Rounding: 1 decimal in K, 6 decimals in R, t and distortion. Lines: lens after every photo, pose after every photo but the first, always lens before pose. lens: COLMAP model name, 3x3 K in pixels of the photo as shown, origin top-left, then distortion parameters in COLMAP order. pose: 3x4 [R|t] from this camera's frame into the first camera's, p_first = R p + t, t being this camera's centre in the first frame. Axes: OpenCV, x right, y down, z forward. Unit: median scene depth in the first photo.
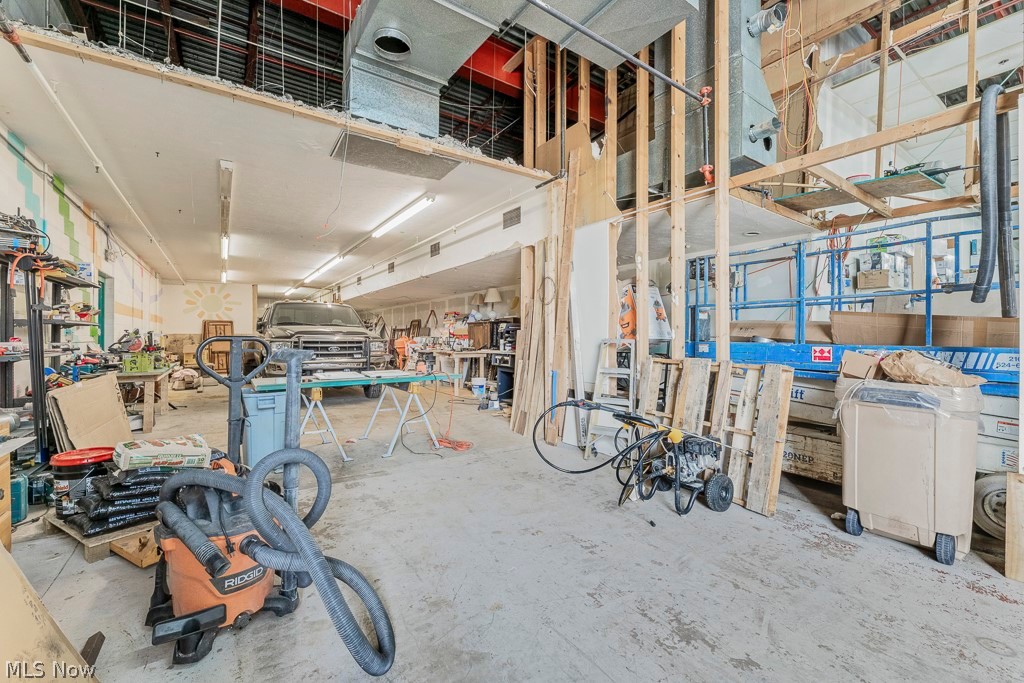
lens RADIAL K [[415.7, 0, 510.0], [0, 415.7, 335.1], [0, 0, 1]] dist [-0.000138, -0.000124]
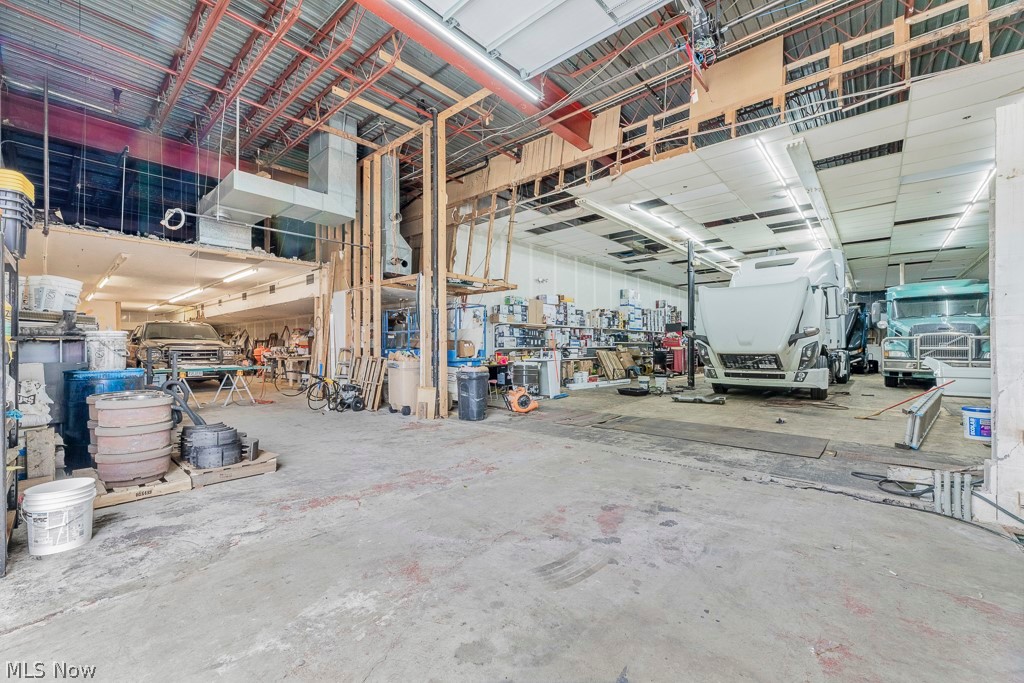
lens RADIAL K [[415.7, 0, 516.3], [0, 415.7, 346.3], [0, 0, 1]] dist [-0.000138, -0.000124]
pose [[0.970414, -0.003603, 0.241421, 0.242427], [0.002504, 0.999985, 0.004860, -0.001996], [-0.241435, -0.004111, 0.970408, -0.525588]]
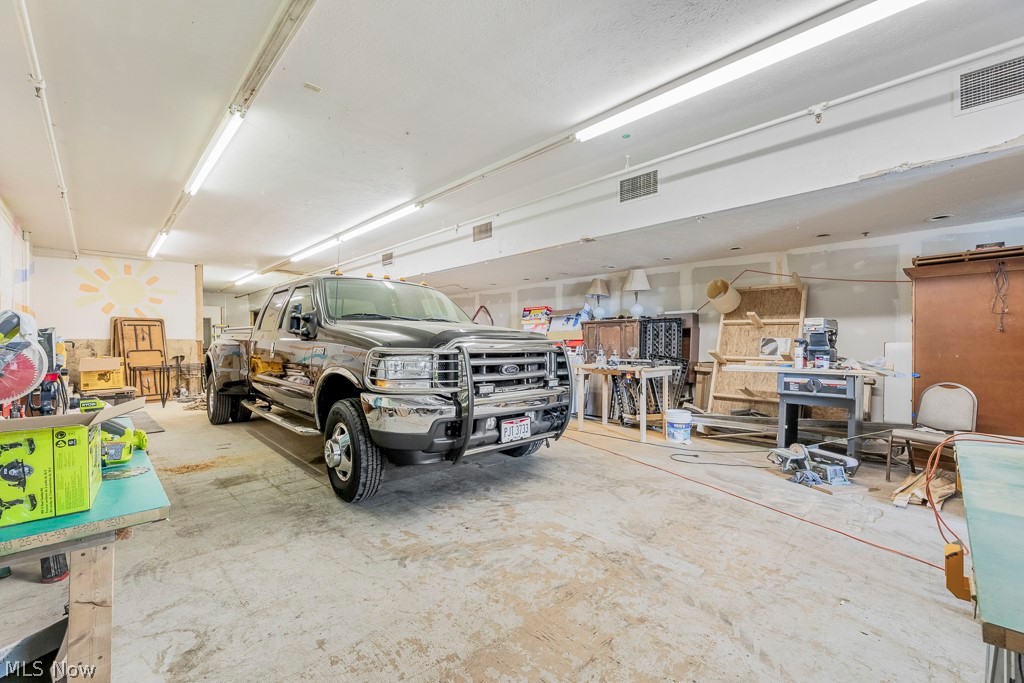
lens RADIAL K [[415.7, 0, 512.7], [0, 415.7, 343.4], [0, 0, 1]] dist [-0.000138, -0.000124]
pose [[0.983669, -0.003223, 0.179959, -0.342724], [0.002160, 0.999979, 0.006100, 0.000726], [-0.179974, -0.005611, 0.983655, 0.368971]]
